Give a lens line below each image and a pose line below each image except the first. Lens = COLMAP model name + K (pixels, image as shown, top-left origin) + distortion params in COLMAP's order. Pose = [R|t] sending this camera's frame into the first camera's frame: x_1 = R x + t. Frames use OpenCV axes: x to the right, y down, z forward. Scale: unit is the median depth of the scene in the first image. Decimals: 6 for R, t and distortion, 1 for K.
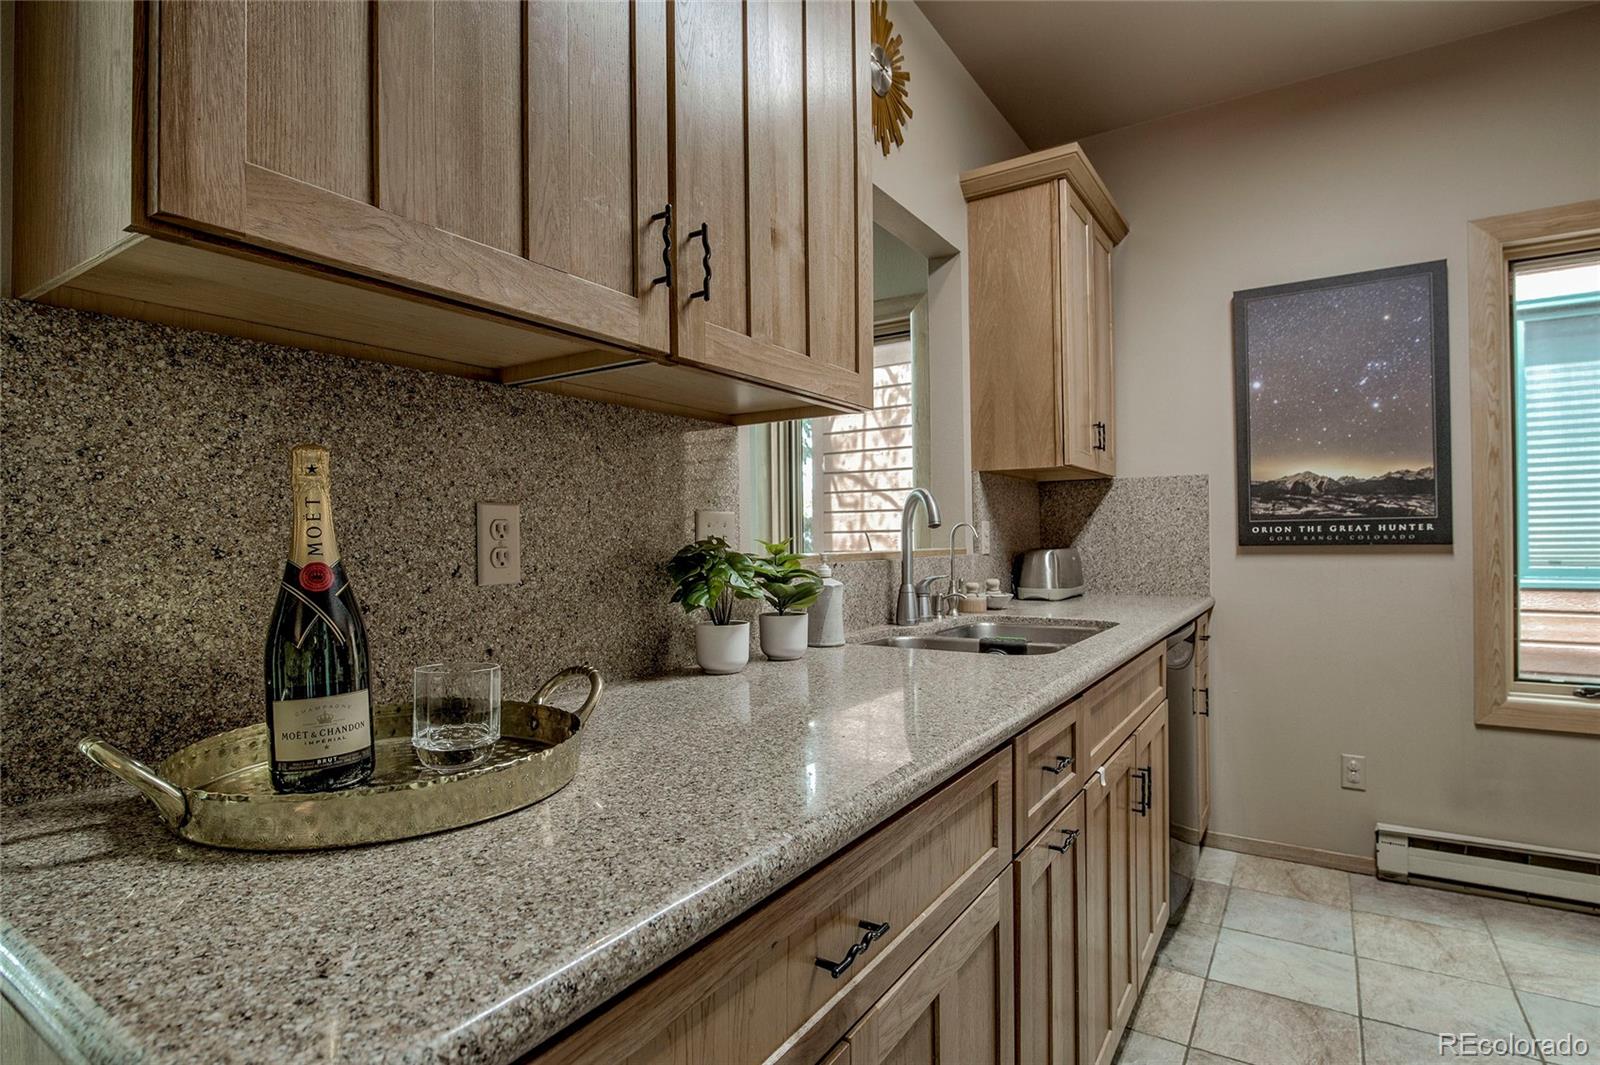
lens RADIAL K [[814.3, 0, 808.8], [0, 814.3, 528.2], [0, 0, 1]] dist [-0.004735, -0.001408]
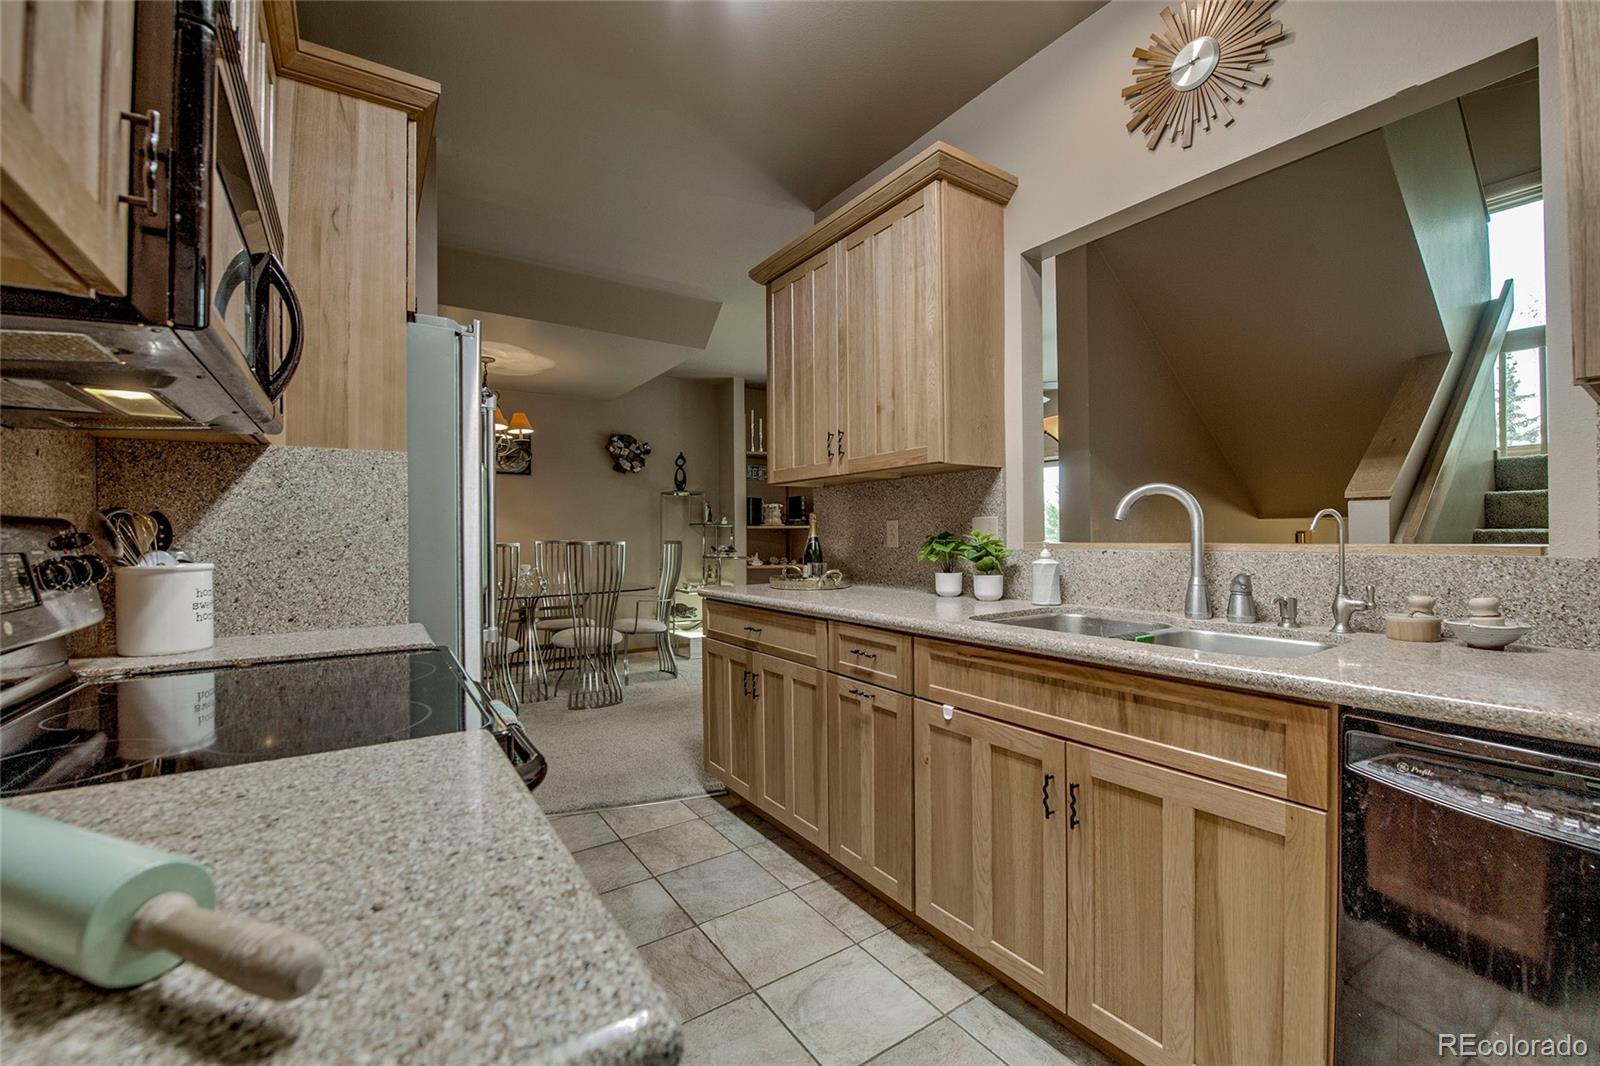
lens RADIAL K [[643.8, 0, 803.3], [0, 643.8, 532.8], [0, 0, 1]] dist [-0.016614, -0.001859]
pose [[-0.401250, 0.013229, -0.915873, 0.819036], [0.020411, 0.999777, 0.005499, -0.000473], [0.915741, -0.016487, -0.401431, 0.731550]]
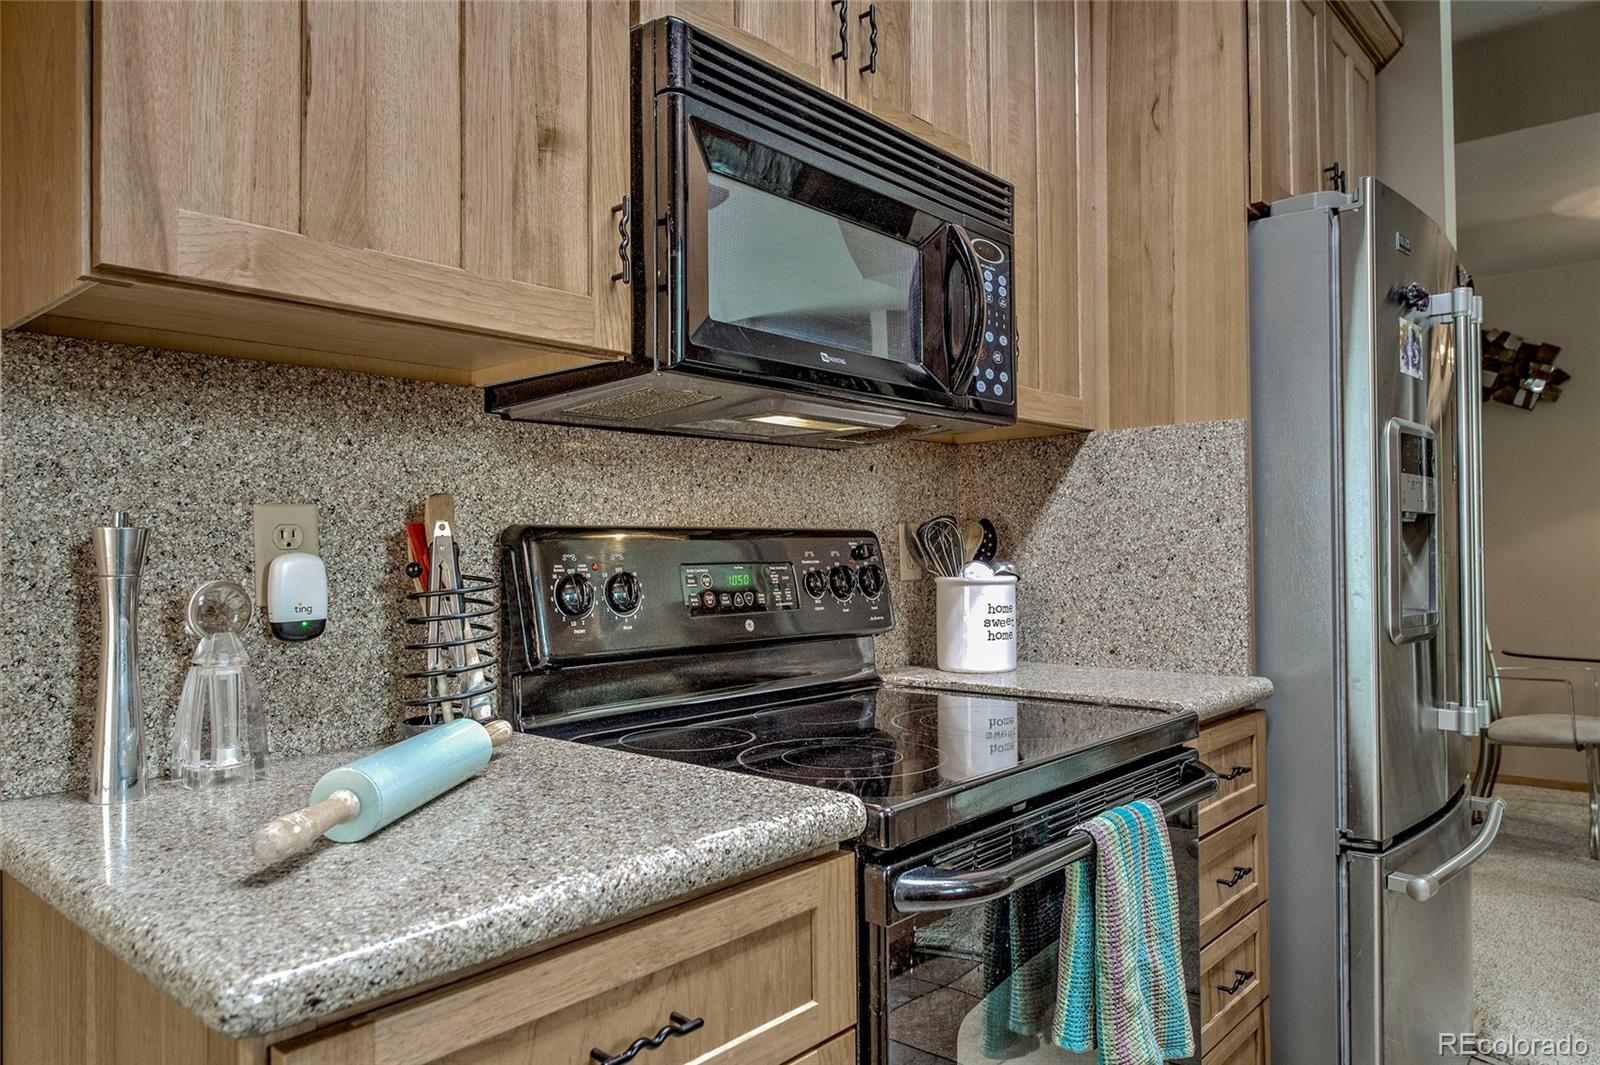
lens RADIAL K [[1075.2, 0, 806.6], [0, 1075.2, 536.9], [0, 0, 1]] dist [-0.005879, -0.000863]
pose [[-0.988623, 0.024962, 0.148328, 0.599492], [0.021916, 0.999515, -0.022132, 0.002467], [-0.148809, -0.018629, -0.988691, 0.850443]]
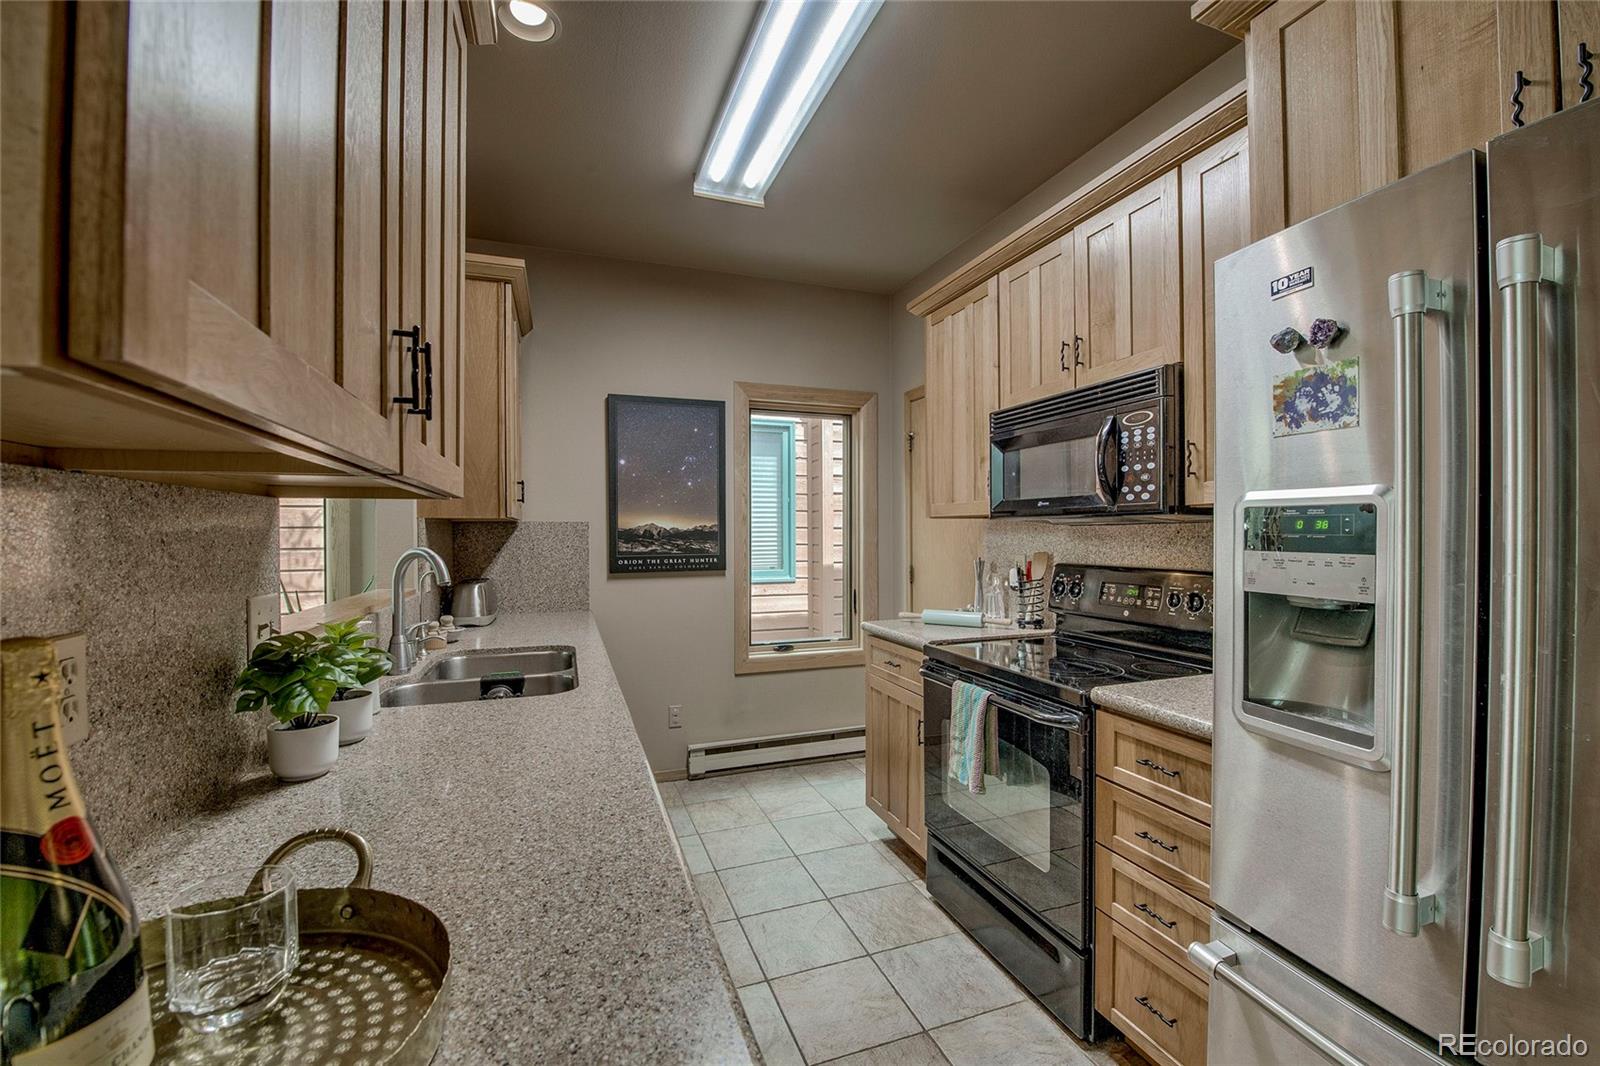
lens RADIAL K [[643.8, 0, 799.7], [0, 643.8, 533.8], [0, 0, 1]] dist [-0.016614, -0.001859]
pose [[0.609343, 0.010397, 0.792839, -0.175884], [-0.013170, 0.999909, -0.002990, -0.053536], [-0.792798, -0.008619, 0.609424, 0.059008]]
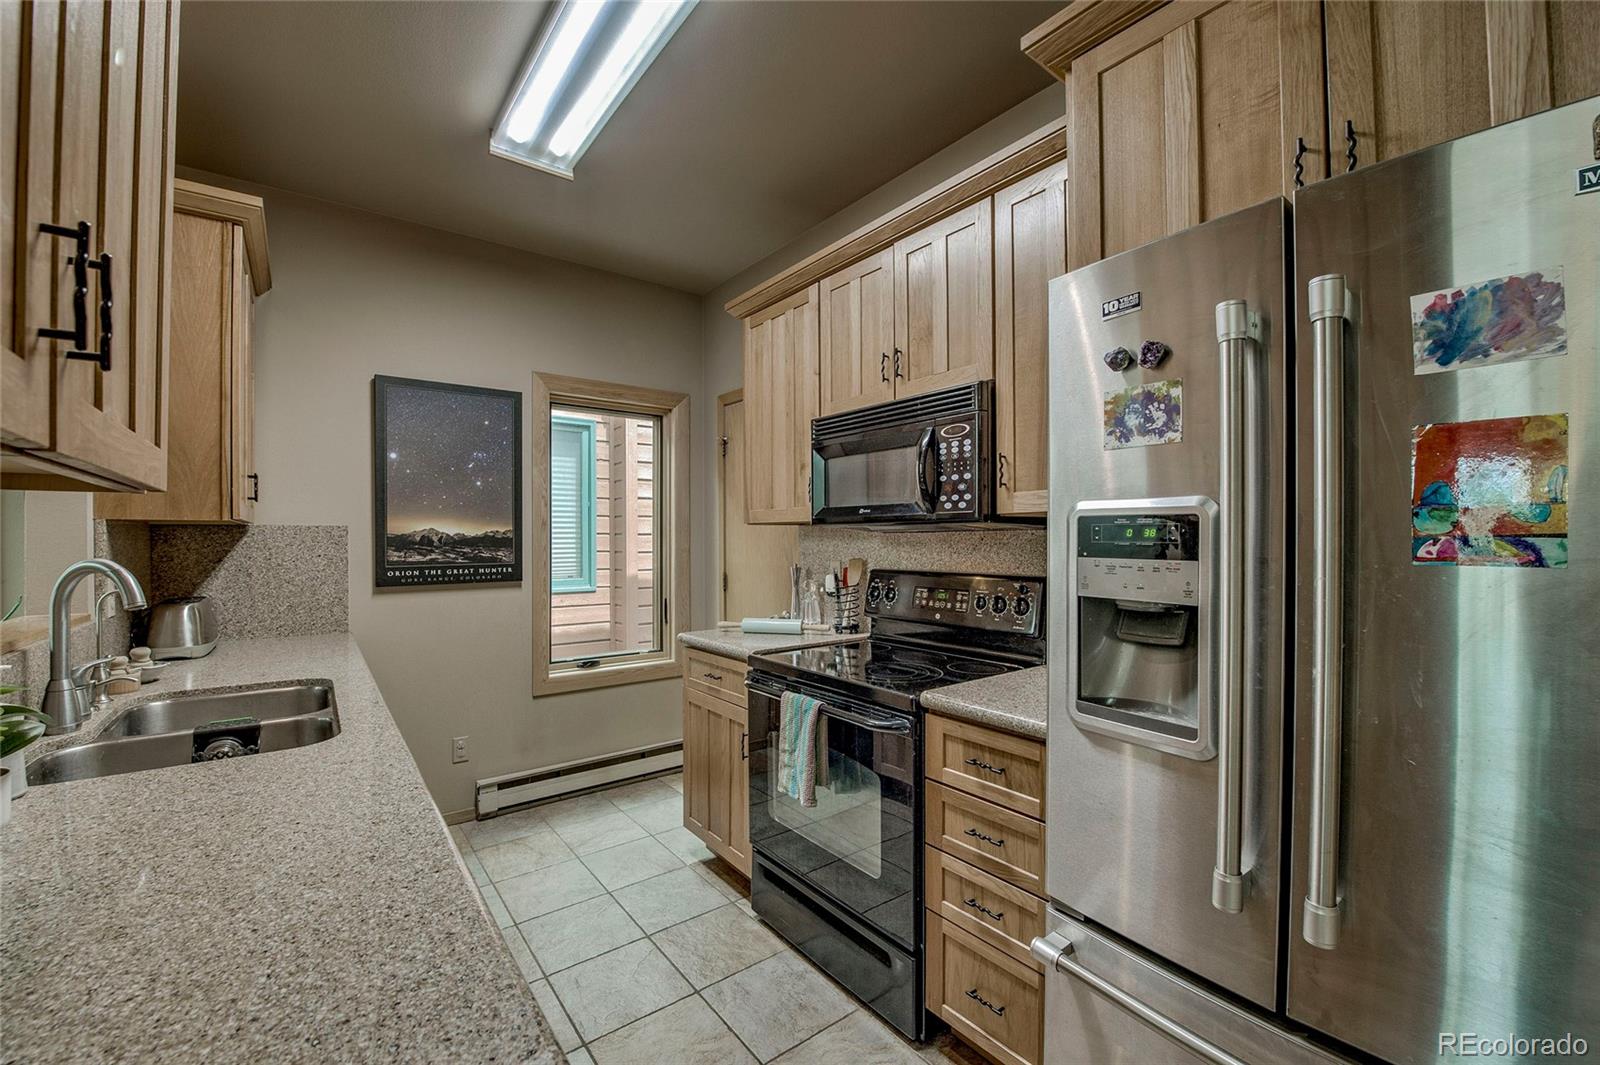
lens RADIAL K [[643.0, 0, 786.5], [0, 643.0, 537.2], [0, 0, 1]] dist [-0.015675, -0.003117]
pose [[0.354598, 0.014656, 0.934904, -0.151805], [-0.012187, 0.999865, -0.011052, -0.054040], [-0.934939, -0.007475, 0.354729, 0.111118]]
